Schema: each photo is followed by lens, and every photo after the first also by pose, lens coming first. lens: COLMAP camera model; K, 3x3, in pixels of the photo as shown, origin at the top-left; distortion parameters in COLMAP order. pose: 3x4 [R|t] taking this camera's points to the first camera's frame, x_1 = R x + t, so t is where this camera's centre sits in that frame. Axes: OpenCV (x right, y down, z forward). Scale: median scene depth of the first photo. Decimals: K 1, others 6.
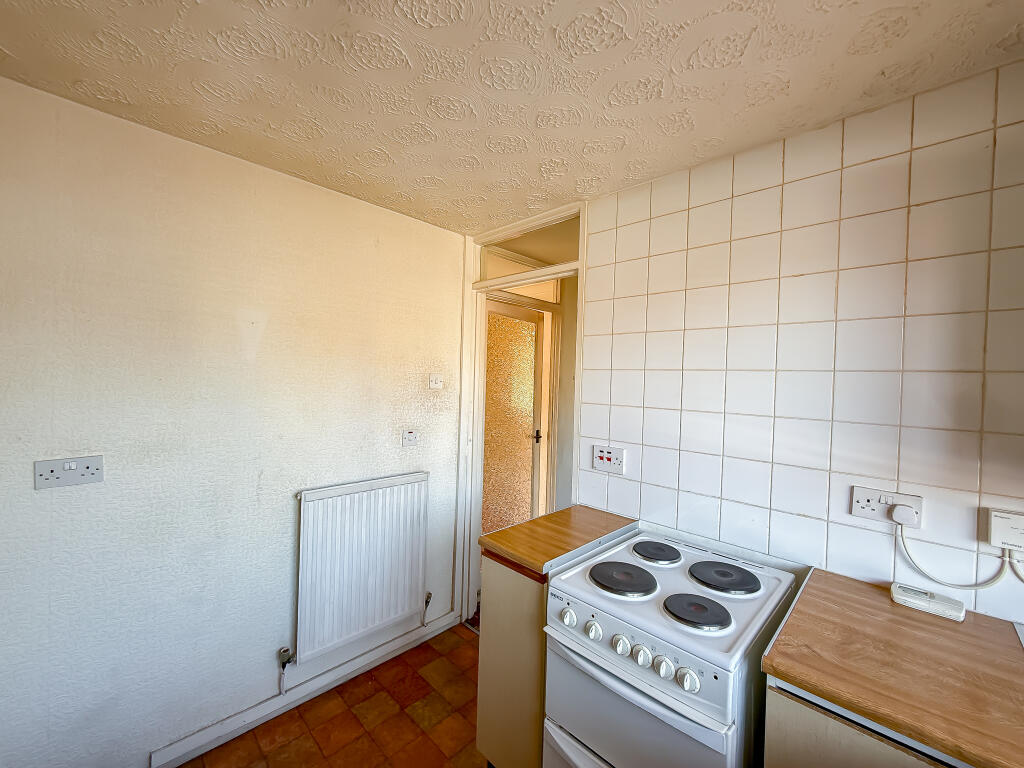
lens RADIAL K [[413.7, 0, 512.0], [0, 413.7, 384.0], [0, 0, 1]] dist [-0.000264, -0.000012]
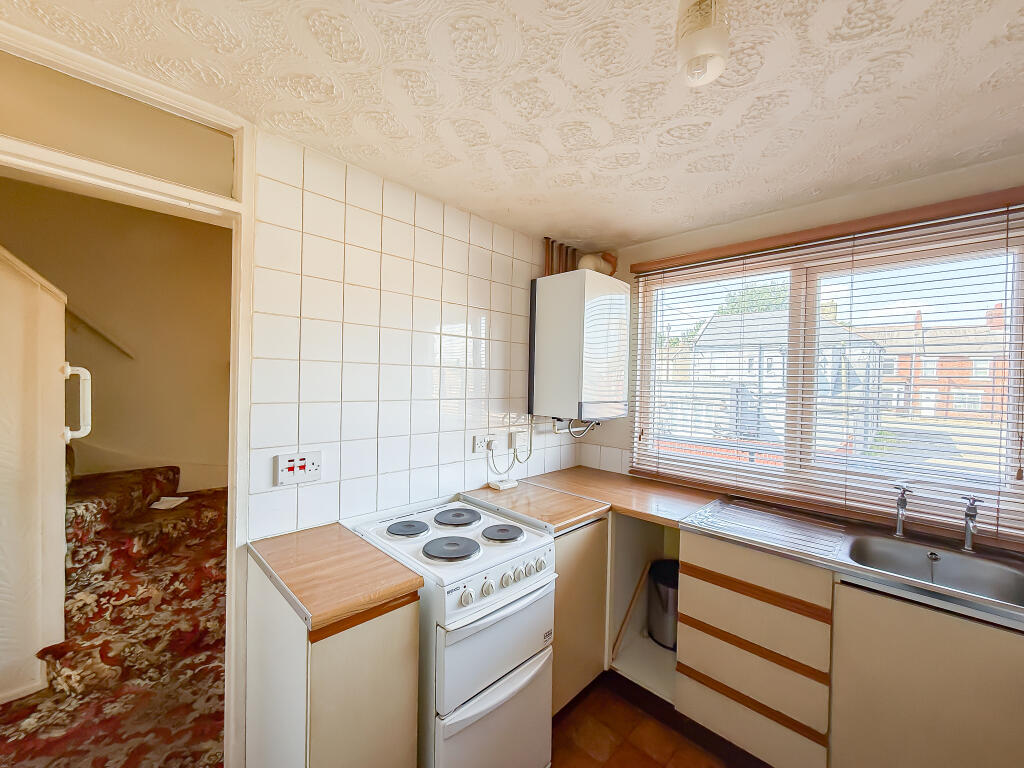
lens RADIAL K [[414.0, 0, 523.8], [0, 414.0, 383.7], [0, 0, 1]] dist [-0.000396, -0.000200]
pose [[-0.004702, -0.040009, 0.999188, -0.773574], [-0.013328, 0.999113, 0.039943, -0.034243], [-0.999900, -0.013129, -0.005231, 0.724214]]
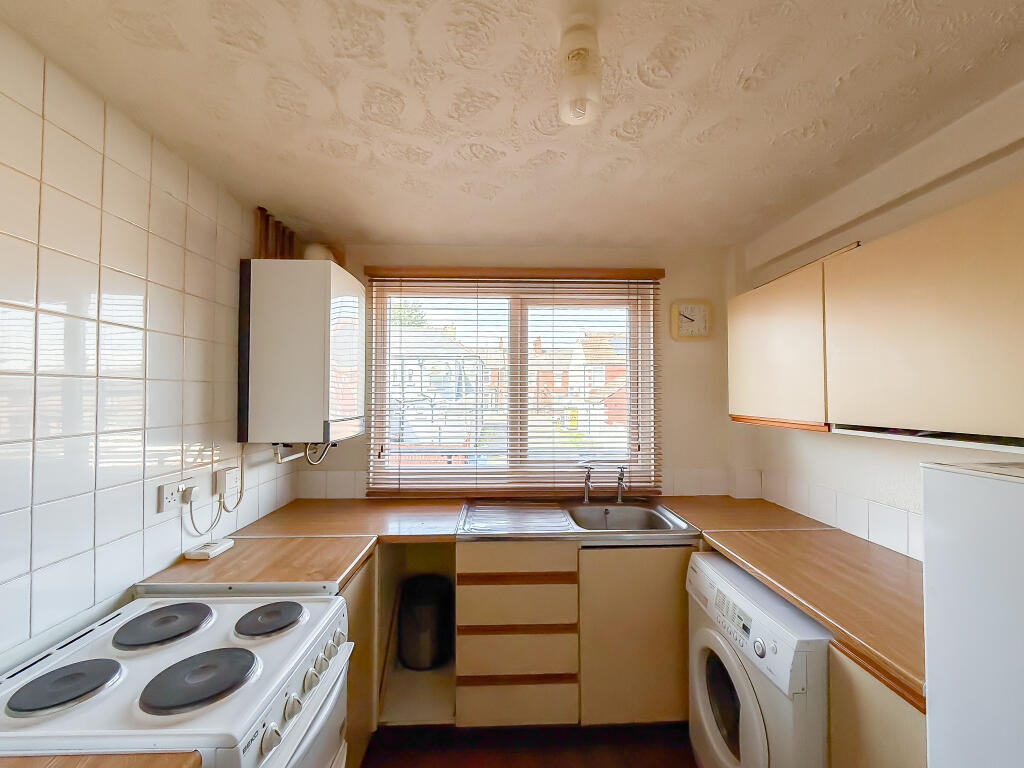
lens RADIAL K [[414.0, 0, 523.8], [0, 414.0, 383.7], [0, 0, 1]] dist [-0.000396, -0.000200]
pose [[-0.727869, -0.015949, 0.685530, -0.537924], [-0.018265, 0.999826, 0.003868, -0.037251], [-0.685472, -0.009706, -0.728034, 1.018376]]
